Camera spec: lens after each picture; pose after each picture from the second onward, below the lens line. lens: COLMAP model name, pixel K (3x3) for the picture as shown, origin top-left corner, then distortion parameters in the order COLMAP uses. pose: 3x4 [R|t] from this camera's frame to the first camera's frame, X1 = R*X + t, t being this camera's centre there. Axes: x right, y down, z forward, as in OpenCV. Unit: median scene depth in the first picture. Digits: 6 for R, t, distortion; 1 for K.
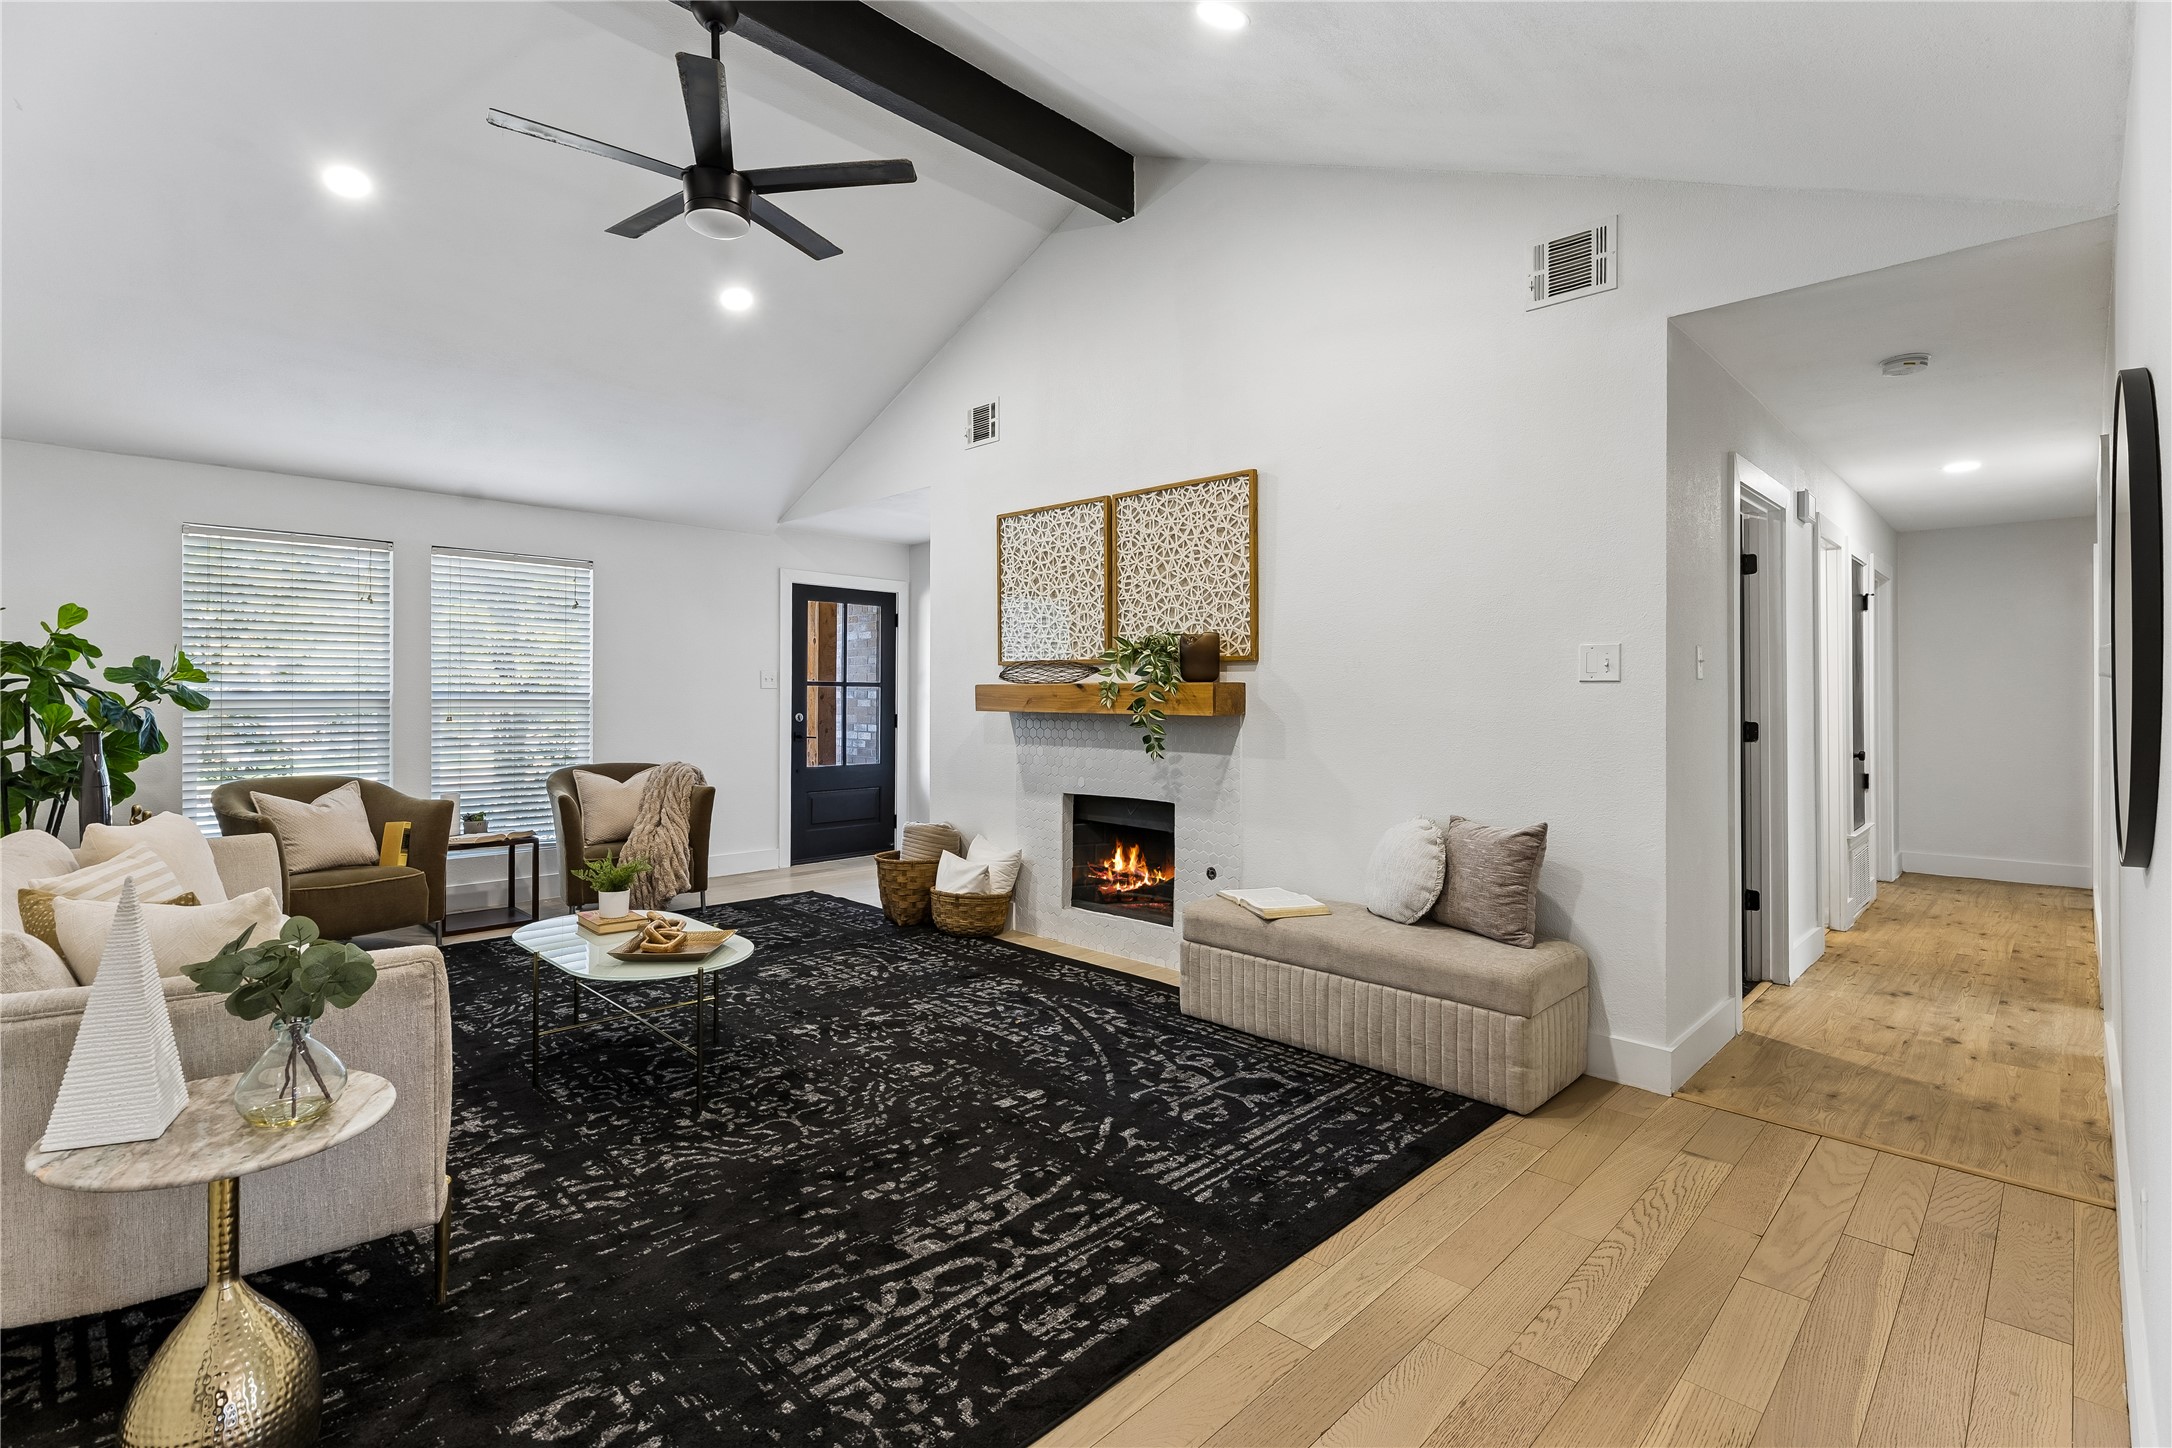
lens RADIAL K [[1009.0, 0, 1079.8], [0, 1009.0, 693.9], [0, 0, 1]] dist [0.014443, -0.009859]
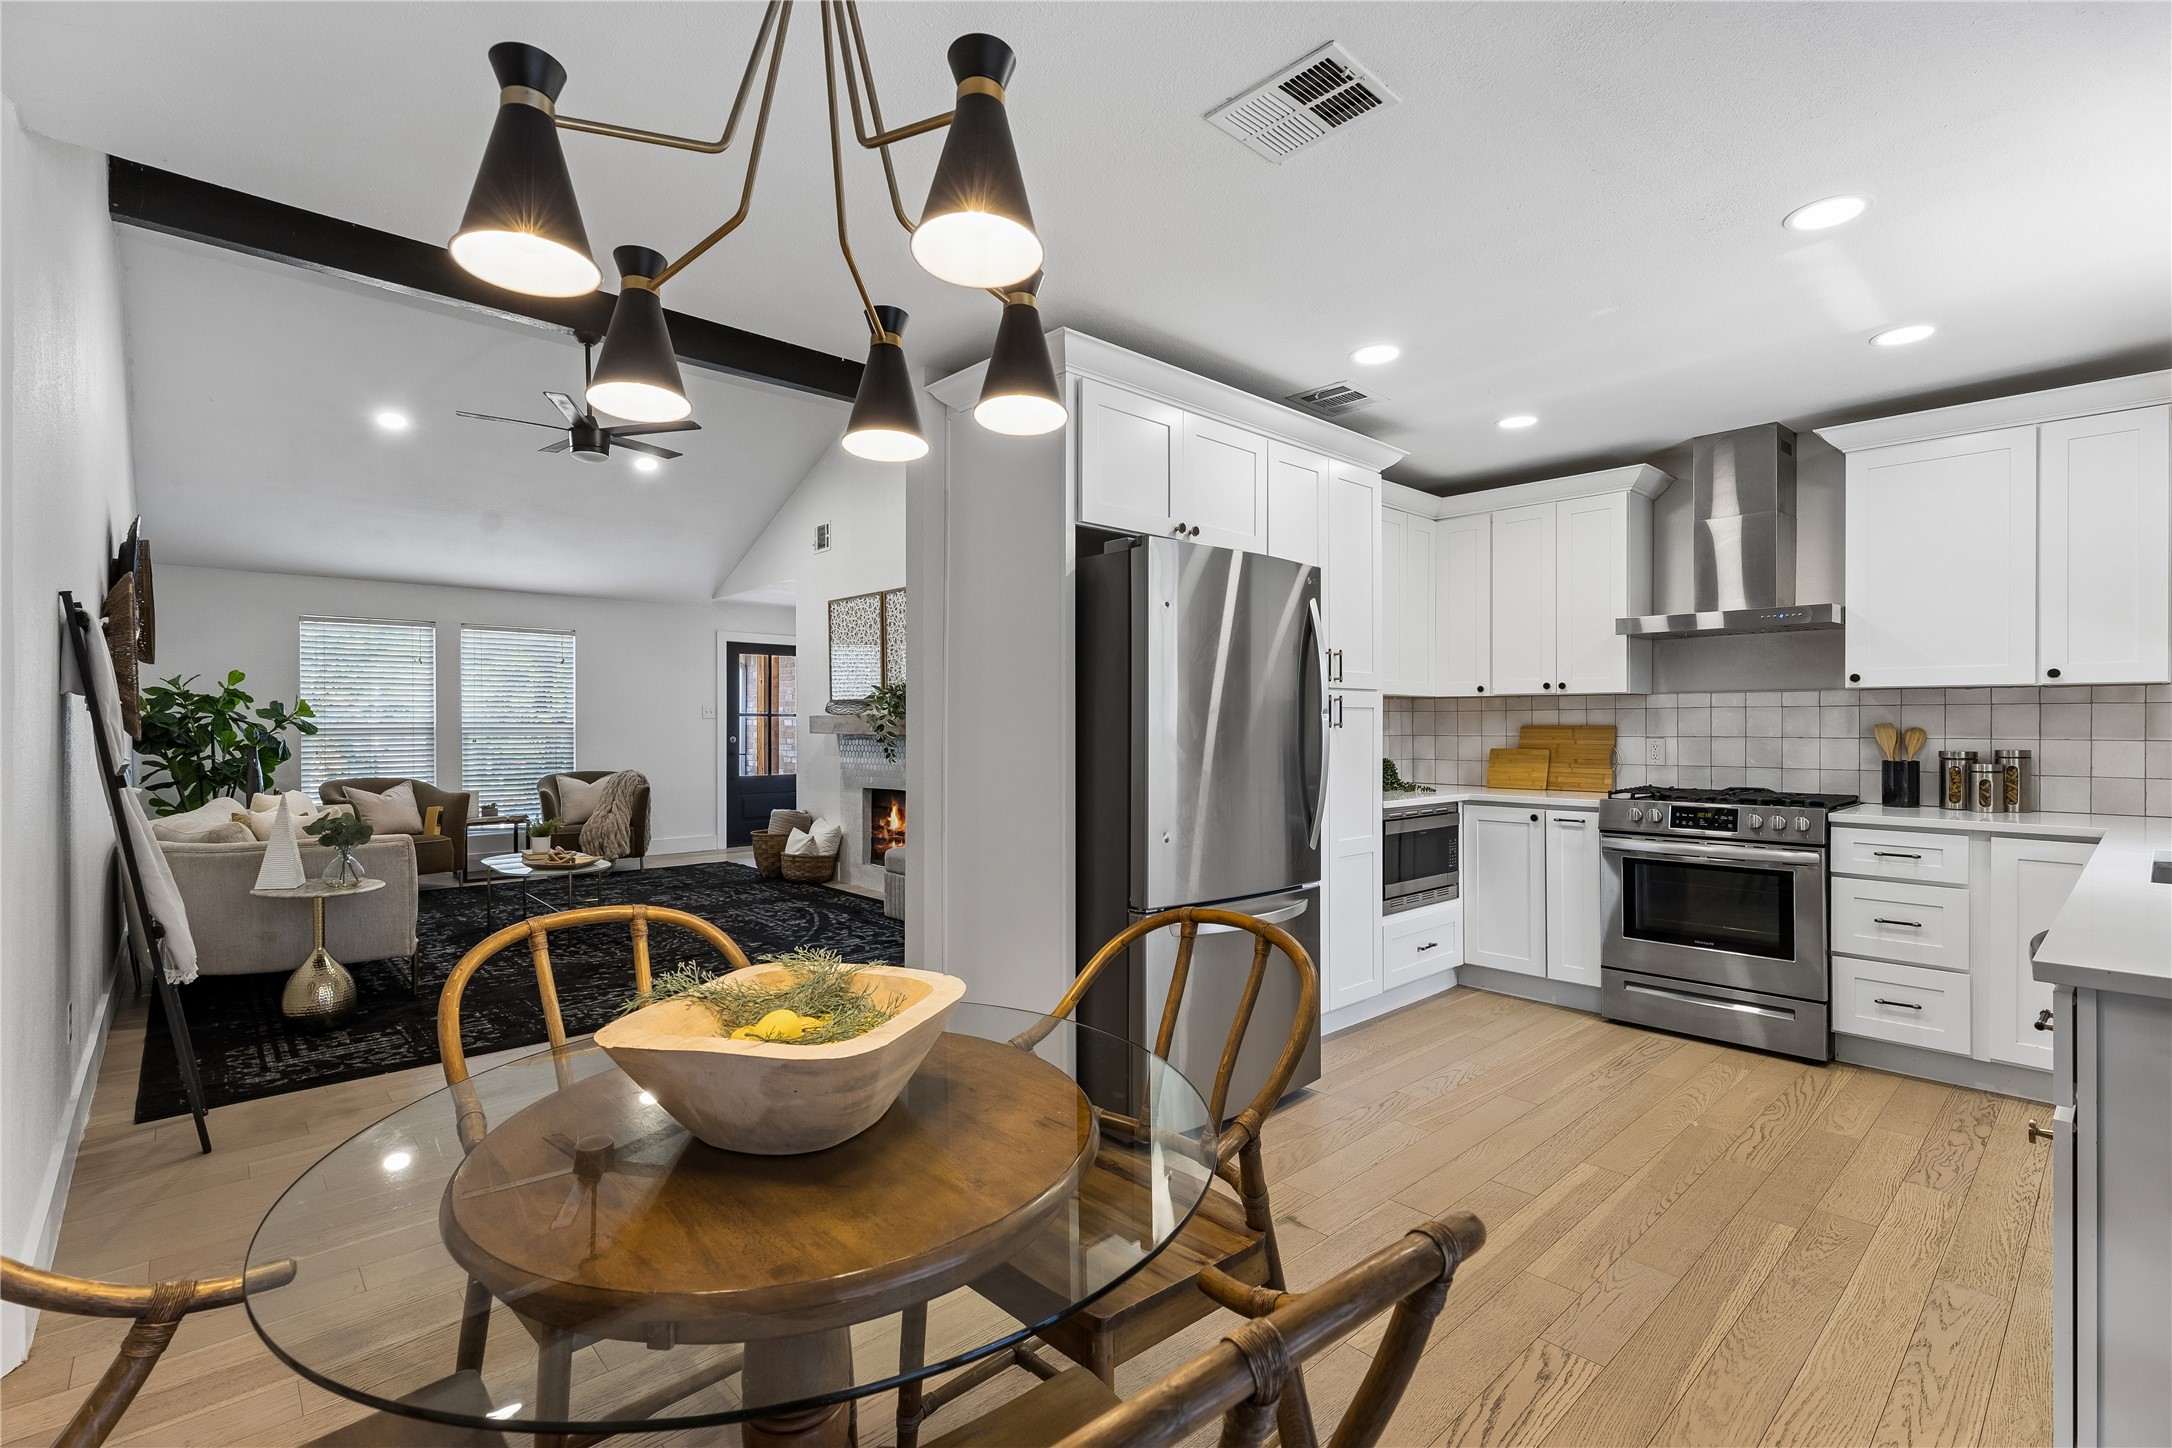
lens RADIAL K [[976.6, 0, 1086.0], [0, 976.6, 724.0], [0, 0, 1]] dist [0.000416, -0.000017]
pose [[0.998895, -0.005071, -0.046725, 0.400360], [0.005214, 0.999982, 0.002925, 0.000967], [0.046709, -0.003166, 0.998904, -0.454053]]
